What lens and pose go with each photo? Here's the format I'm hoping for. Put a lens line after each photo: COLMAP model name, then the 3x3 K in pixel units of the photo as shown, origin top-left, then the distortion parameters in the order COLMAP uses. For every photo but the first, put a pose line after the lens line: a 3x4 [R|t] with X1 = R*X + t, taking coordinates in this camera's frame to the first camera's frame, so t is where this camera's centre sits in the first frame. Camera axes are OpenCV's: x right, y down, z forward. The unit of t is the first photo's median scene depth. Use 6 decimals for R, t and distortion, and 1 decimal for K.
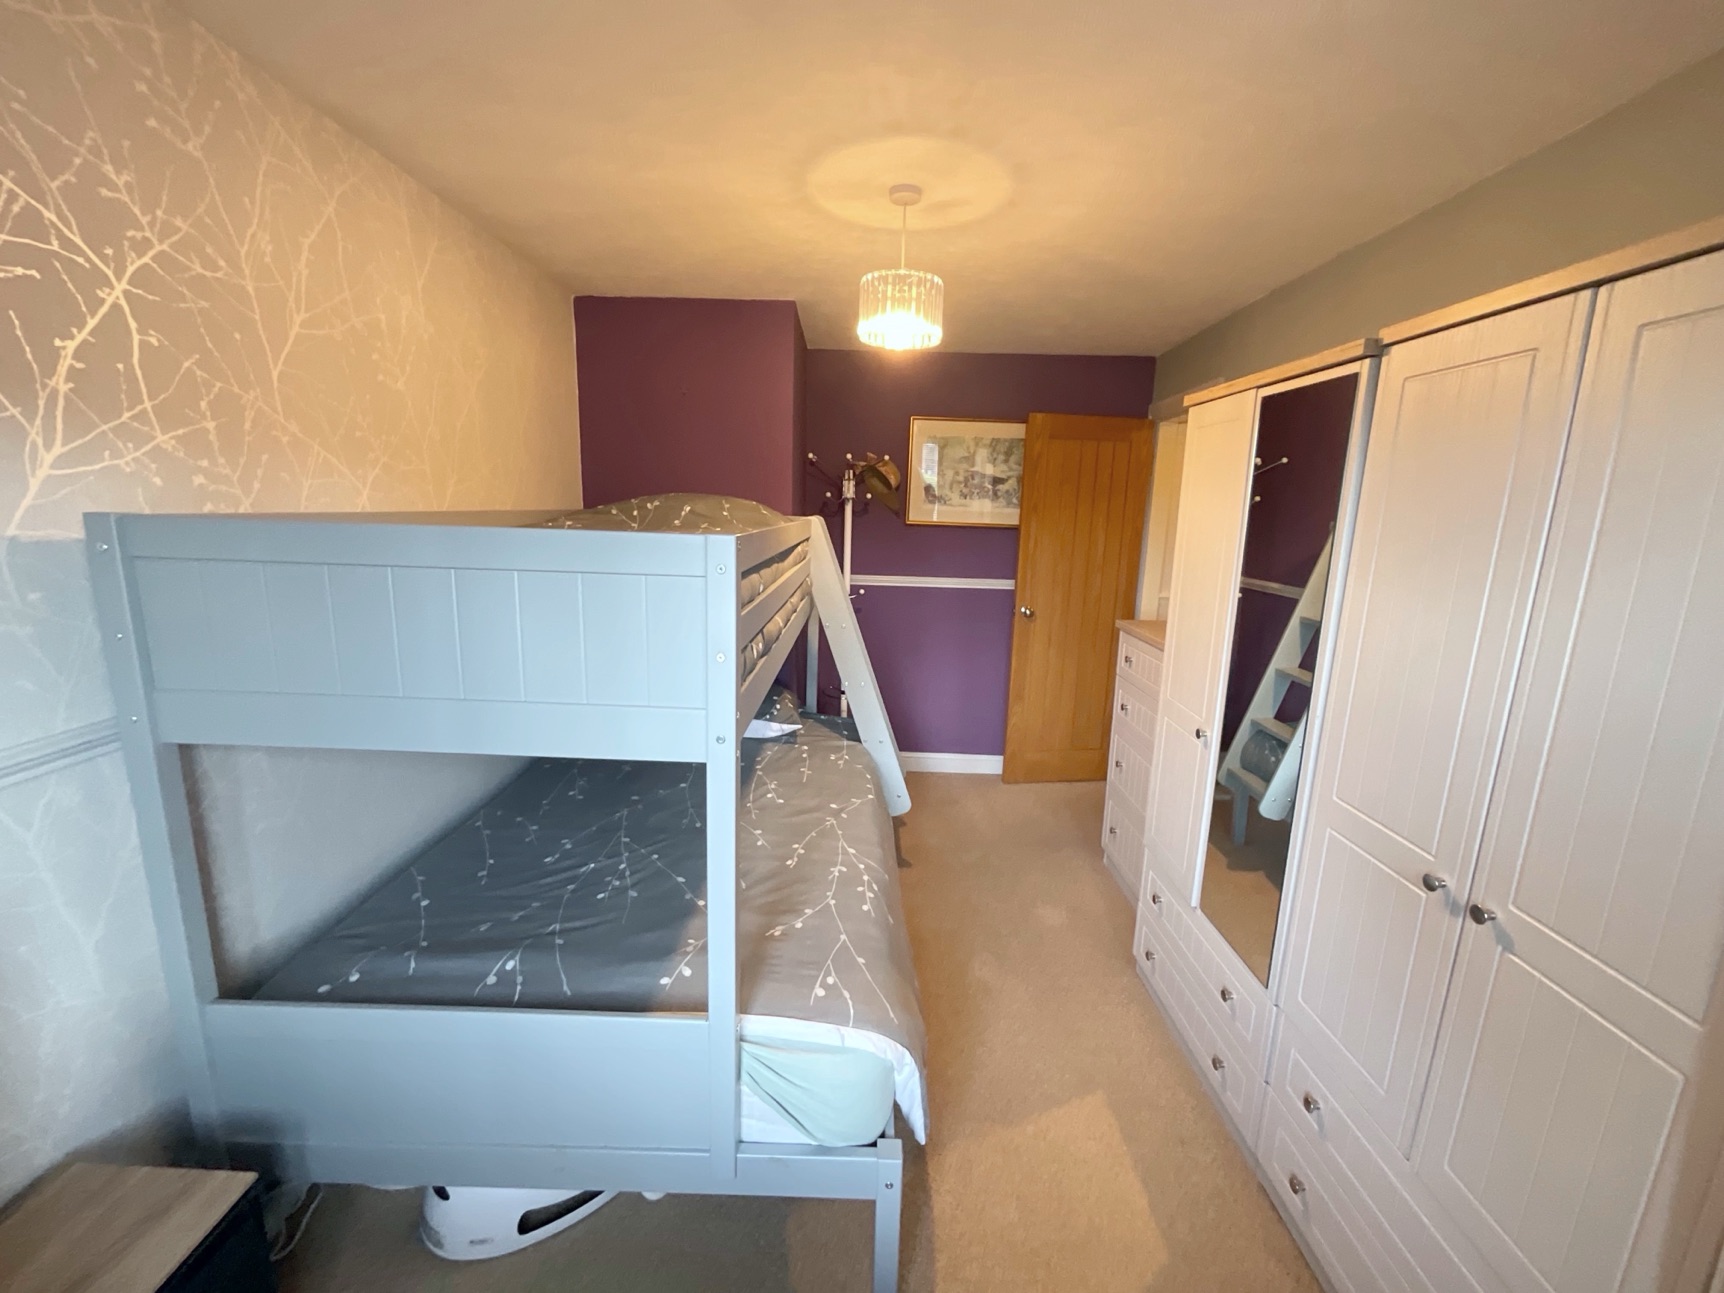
lens RADIAL K [[701.5, 0, 862.0], [0, 701.5, 646.5], [0, 0, 1]] dist [-0.017195, 0.000061]
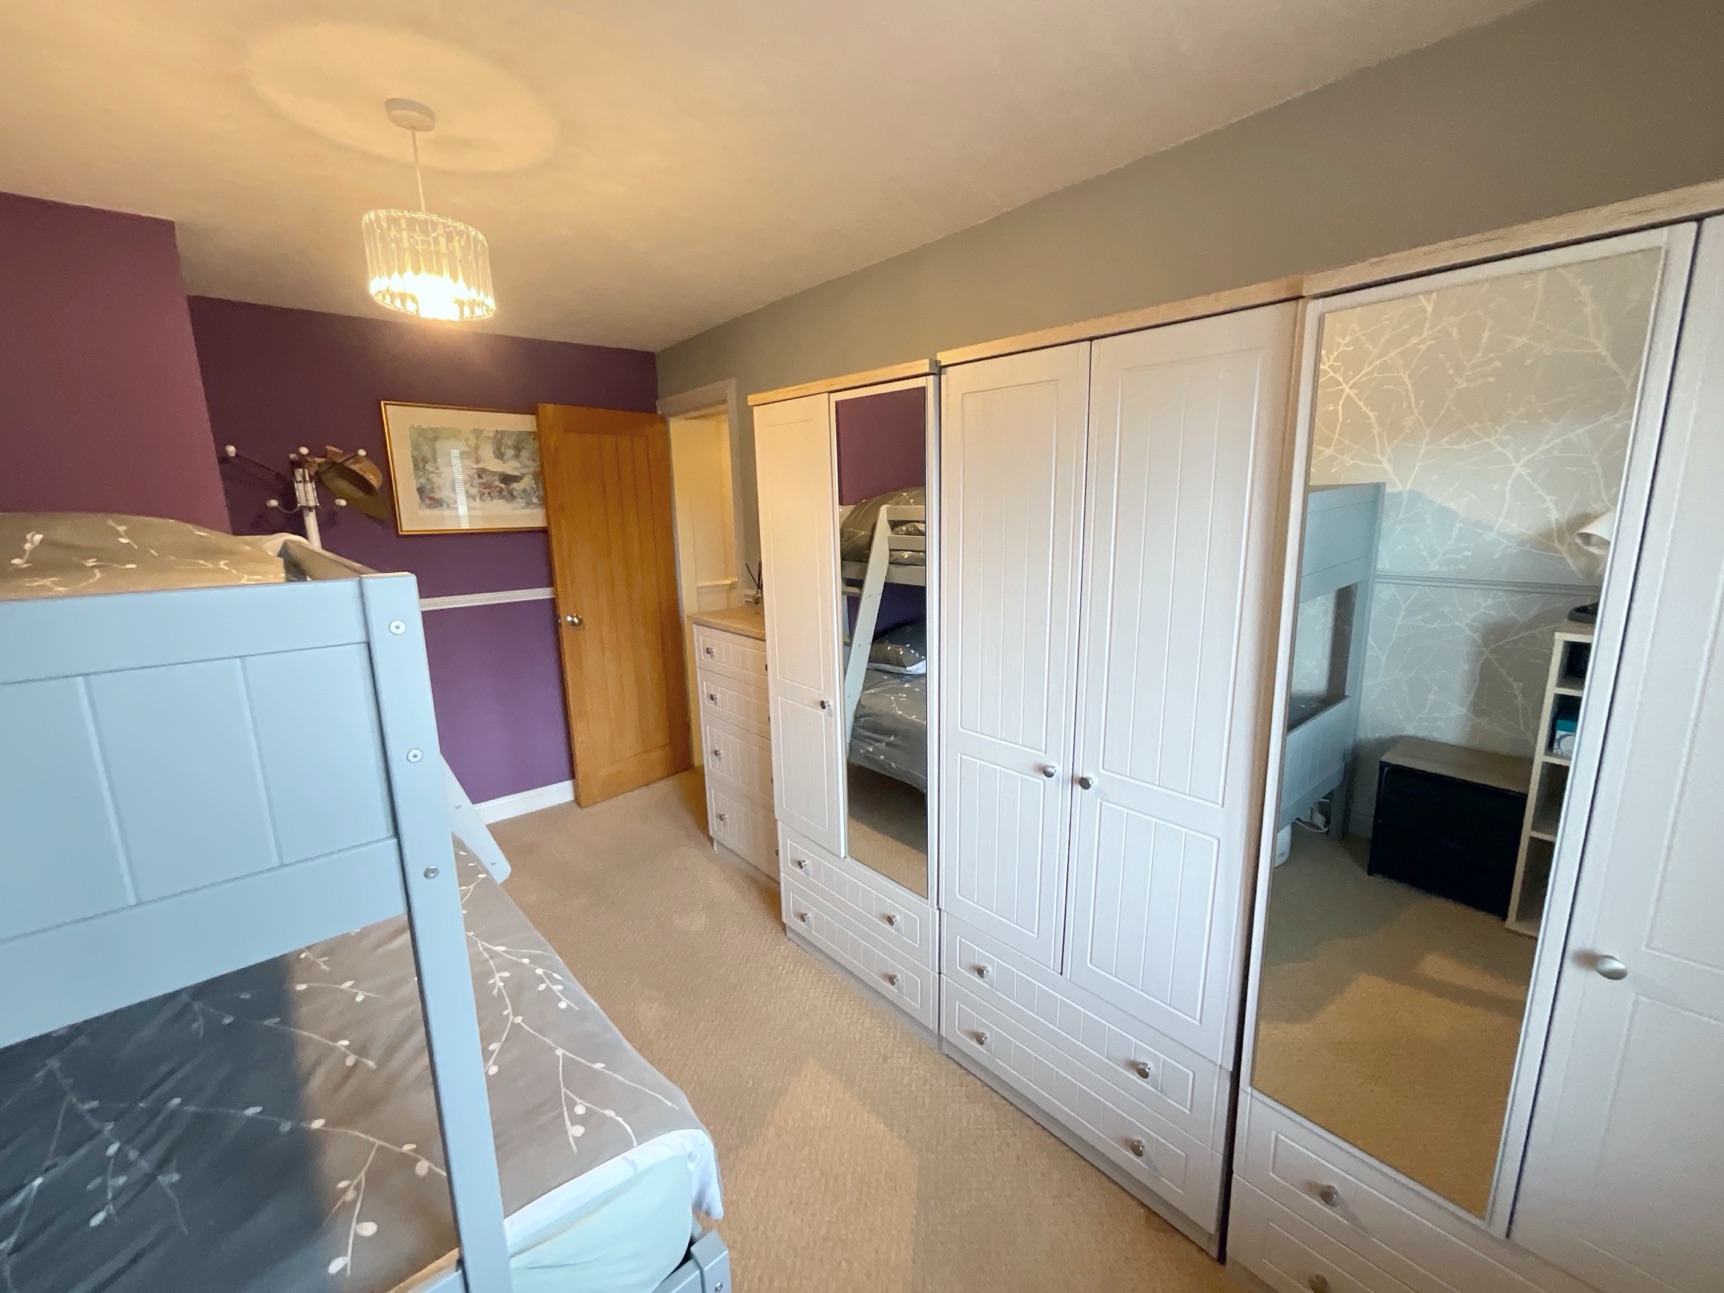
lens RADIAL K [[699.7, 0, 862.0], [0, 699.7, 646.5], [0, 0, 1]] dist [-0.002536, -0.000331]
pose [[0.739237, -0.176958, 0.649781, -0.134887], [0.170037, 0.982643, 0.074163, -0.029071], [-0.651626, 0.055663, 0.756495, 0.087613]]
